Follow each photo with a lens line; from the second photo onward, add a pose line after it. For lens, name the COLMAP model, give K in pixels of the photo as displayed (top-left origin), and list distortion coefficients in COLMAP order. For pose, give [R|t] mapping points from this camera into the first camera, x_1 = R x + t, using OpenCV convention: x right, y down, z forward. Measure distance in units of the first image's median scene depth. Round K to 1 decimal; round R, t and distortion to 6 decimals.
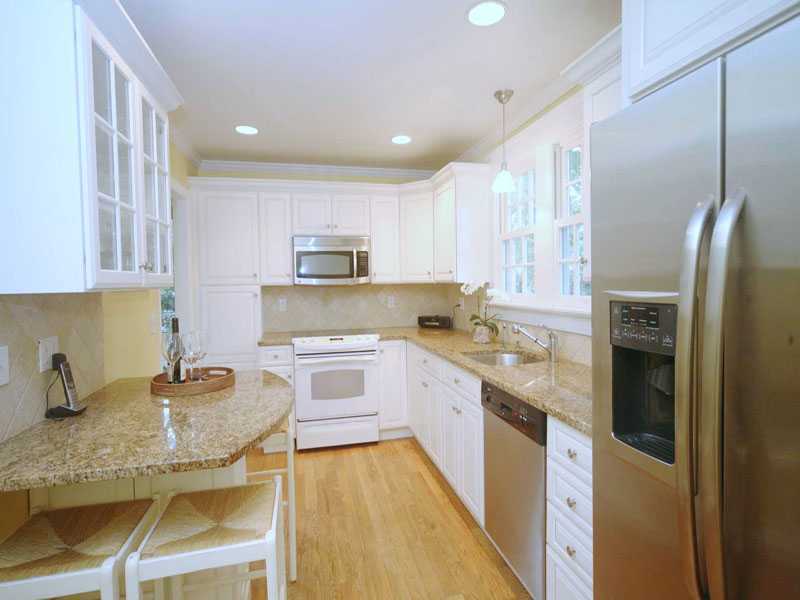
lens RADIAL K [[407.2, 0, 400.6], [0, 407.2, 296.4], [0, 0, 1]] dist [-0.000188, -0.000027]
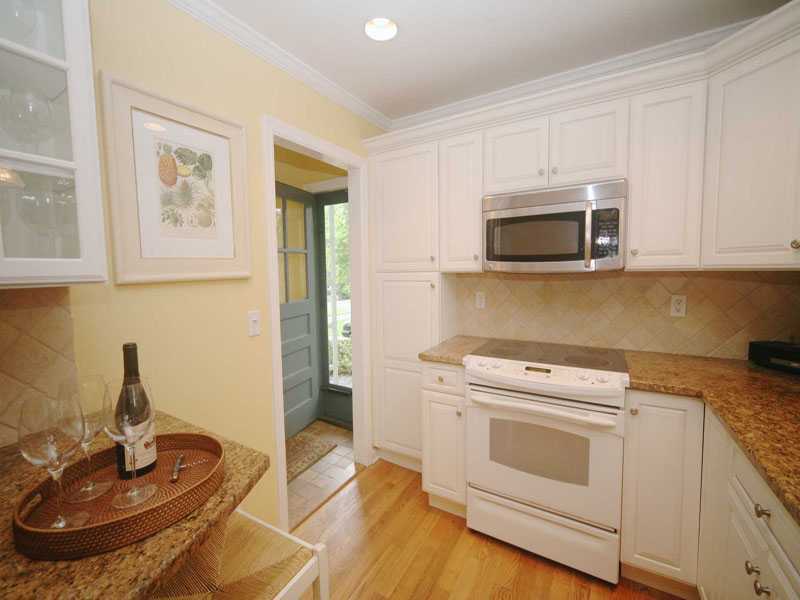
lens RADIAL K [[340.9, 0, 398.2], [0, 340.9, 290.9], [0, 0, 1]] dist [-0.004296, 0.000129]
pose [[0.720393, 0.049494, -0.691798, 0.023736], [-0.019780, 0.998511, 0.050840, -0.023372], [0.693284, -0.022941, 0.720299, 0.516159]]
